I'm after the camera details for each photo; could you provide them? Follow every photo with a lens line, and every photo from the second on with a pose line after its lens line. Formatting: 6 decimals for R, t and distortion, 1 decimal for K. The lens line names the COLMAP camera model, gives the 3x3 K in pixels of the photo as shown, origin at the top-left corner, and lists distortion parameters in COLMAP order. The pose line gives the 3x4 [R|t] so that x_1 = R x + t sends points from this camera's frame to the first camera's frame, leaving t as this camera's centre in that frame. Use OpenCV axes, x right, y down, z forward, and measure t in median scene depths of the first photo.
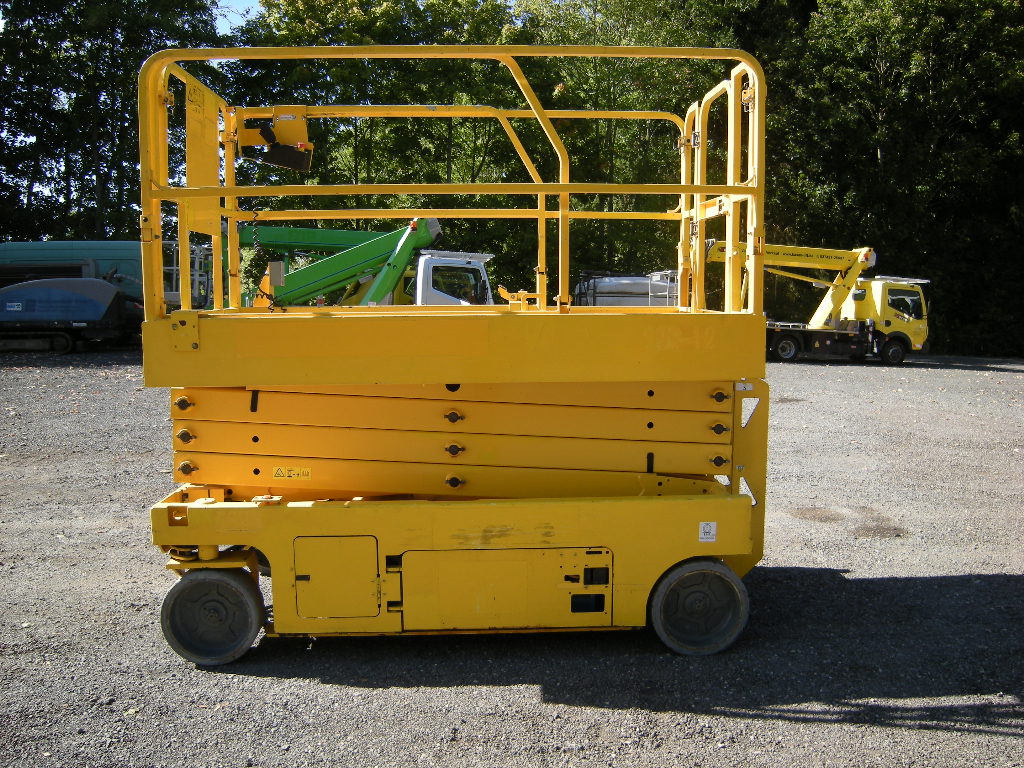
lens RADIAL K [[858.8, 0, 511.9], [0, 858.8, 381.2], [0, 0, 1]] dist [-0.111042, 0.029299]
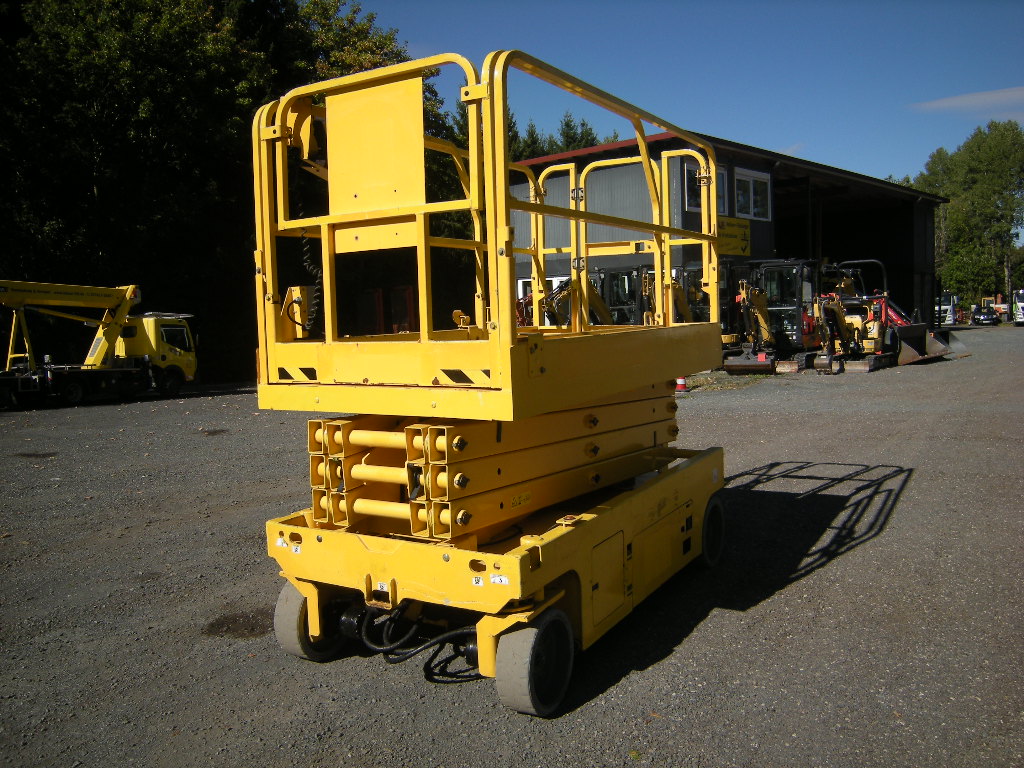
lens RADIAL K [[858.8, 0, 511.0], [0, 858.8, 381.5], [0, 0, 1]] dist [-0.111042, 0.029299]
pose [[0.540977, -0.084314, 0.836800, -0.189396], [0.123163, 0.992178, 0.020346, -0.008298], [-0.831970, 0.092056, 0.547130, 0.081380]]
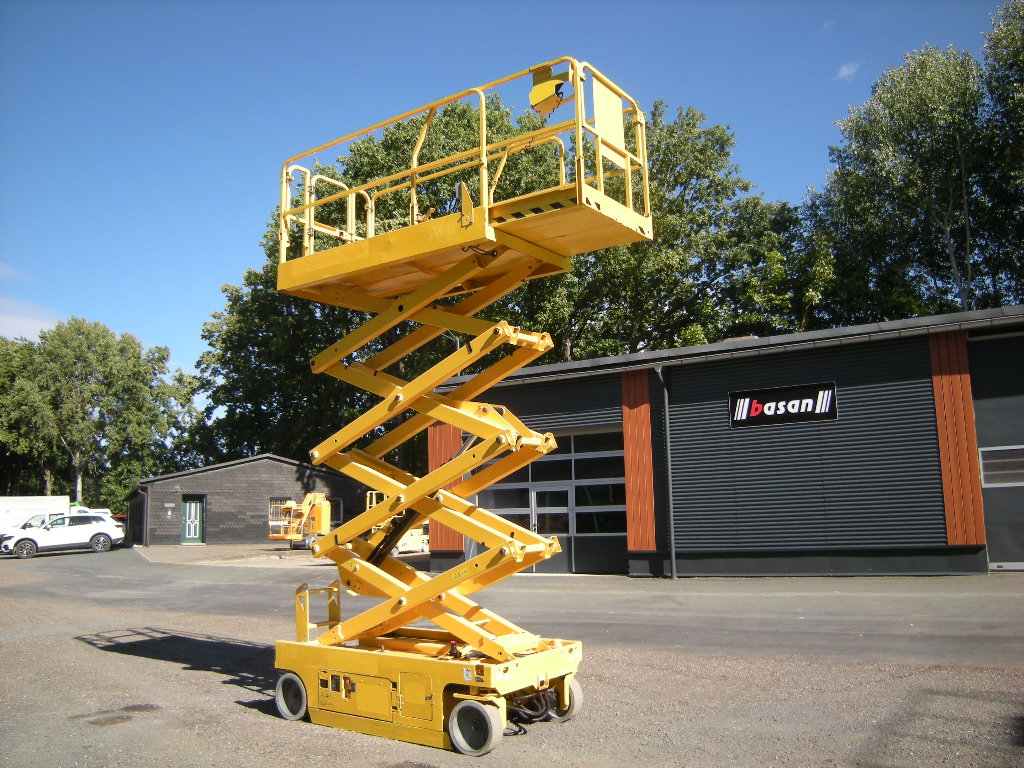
lens RADIAL K [[858.8, 0, 512.3], [0, 858.8, 381.4], [0, 0, 1]] dist [-0.111042, 0.029299]
pose [[-0.799162, 0.116133, 0.589790, -0.256985], [0.098478, 0.993198, -0.062128, -0.057196], [-0.592994, 0.008431, -0.805163, 0.423376]]
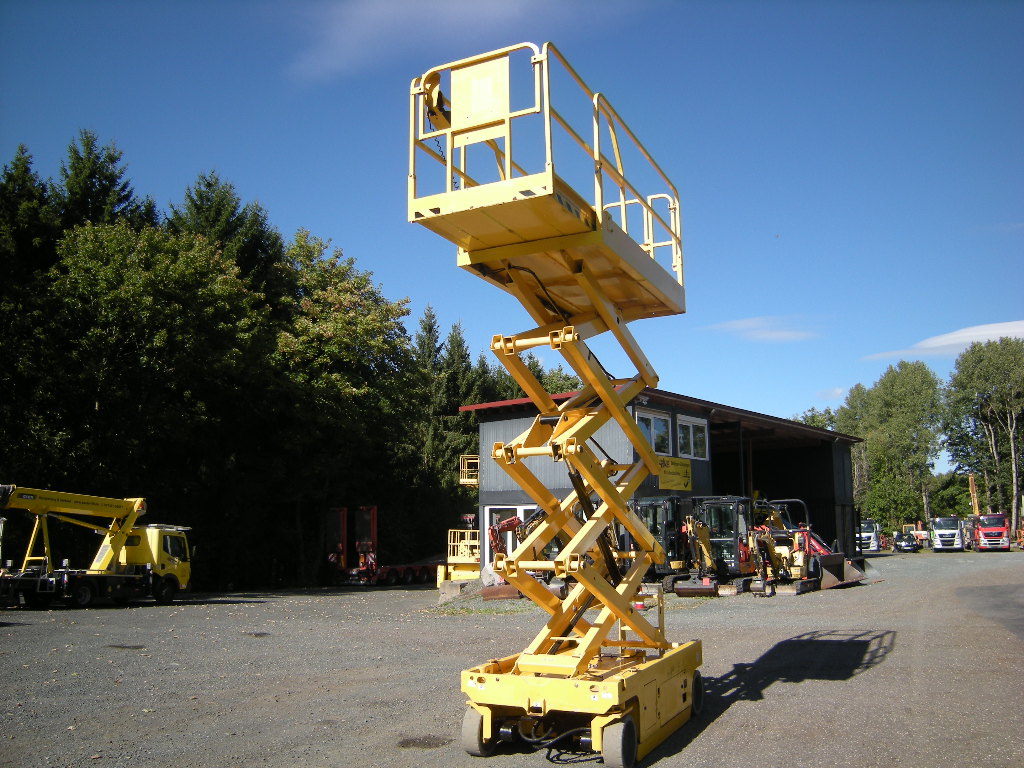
lens RADIAL K [[858.8, 0, 516.0], [0, 858.8, 384.5], [0, 0, 1]] dist [-0.111042, 0.029299]
pose [[0.470153, 0.146155, 0.870399, -0.336149], [0.100448, 0.970924, -0.217292, -0.014296], [-0.876850, 0.189590, 0.441802, 0.049836]]
